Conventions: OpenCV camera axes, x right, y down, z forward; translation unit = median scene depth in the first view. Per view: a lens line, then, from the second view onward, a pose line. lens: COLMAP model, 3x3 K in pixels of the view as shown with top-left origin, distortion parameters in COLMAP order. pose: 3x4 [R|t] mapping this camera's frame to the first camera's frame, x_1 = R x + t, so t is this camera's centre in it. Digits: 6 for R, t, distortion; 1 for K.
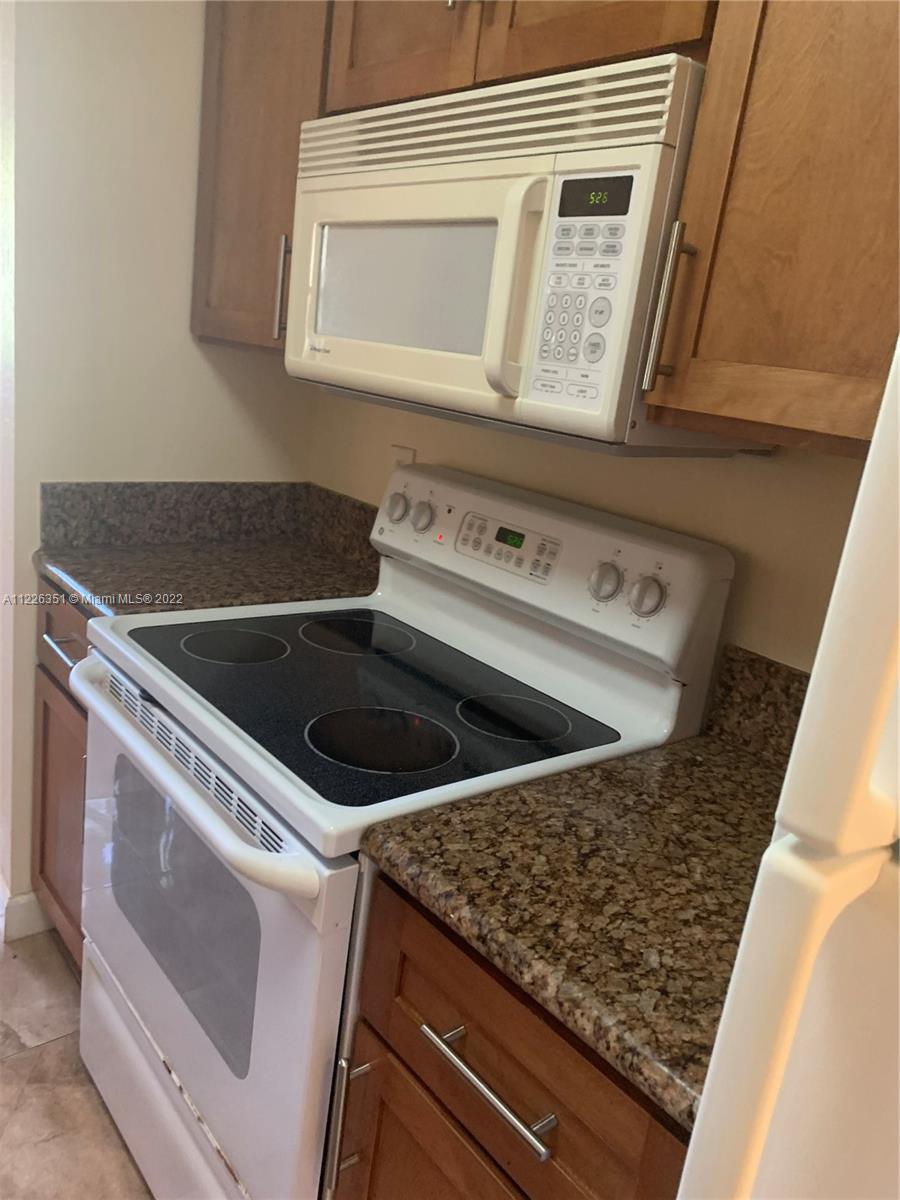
lens RADIAL K [[914.3, 0, 444.4], [0, 914.3, 592.9], [0, 0, 1]] dist [0.007880, -0.009604]
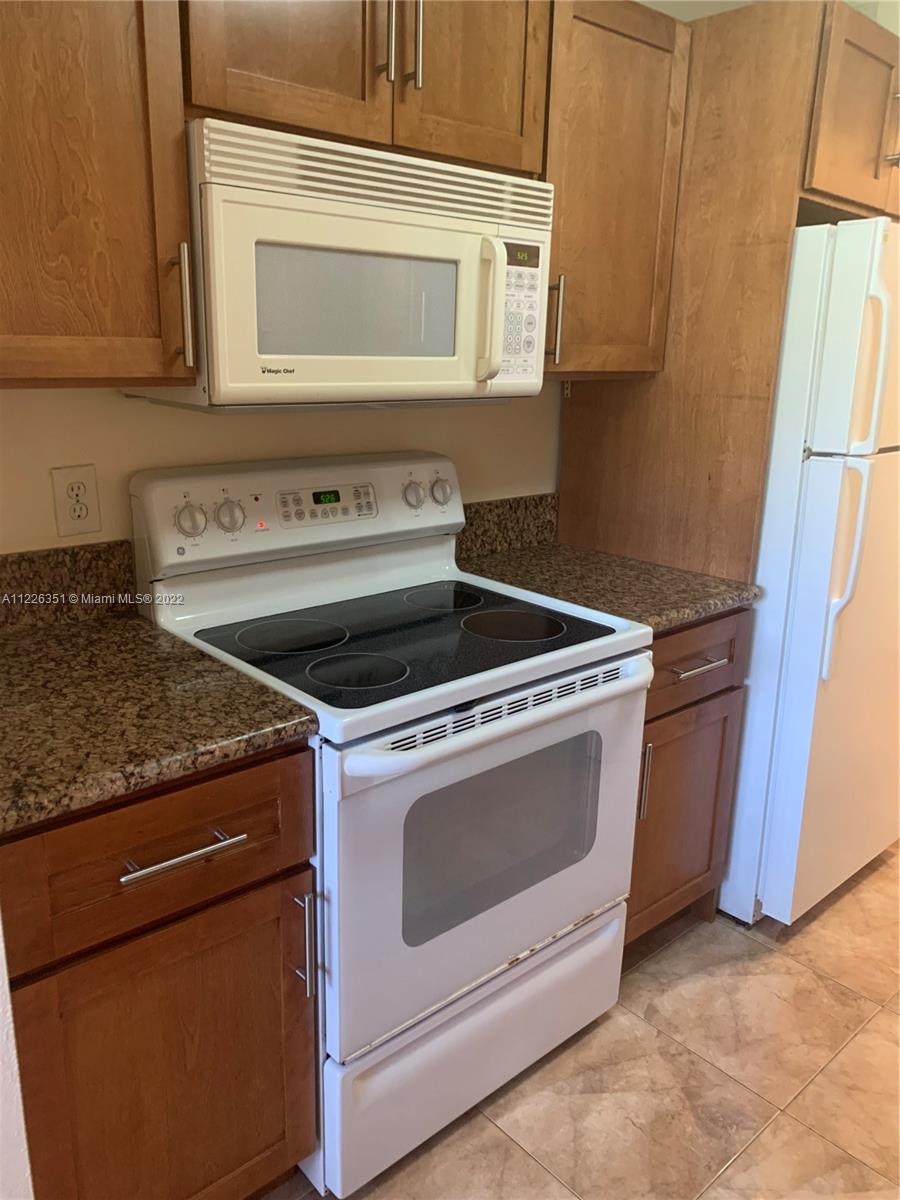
lens RADIAL K [[914.3, 0, 444.4], [0, 914.3, 592.9], [0, 0, 1]] dist [0.007880, -0.009604]
pose [[-0.040149, -0.385693, 0.921753, -1.460355], [0.230338, 0.894079, 0.384146, -0.498782], [-0.972282, 0.227738, 0.052943, 1.065220]]
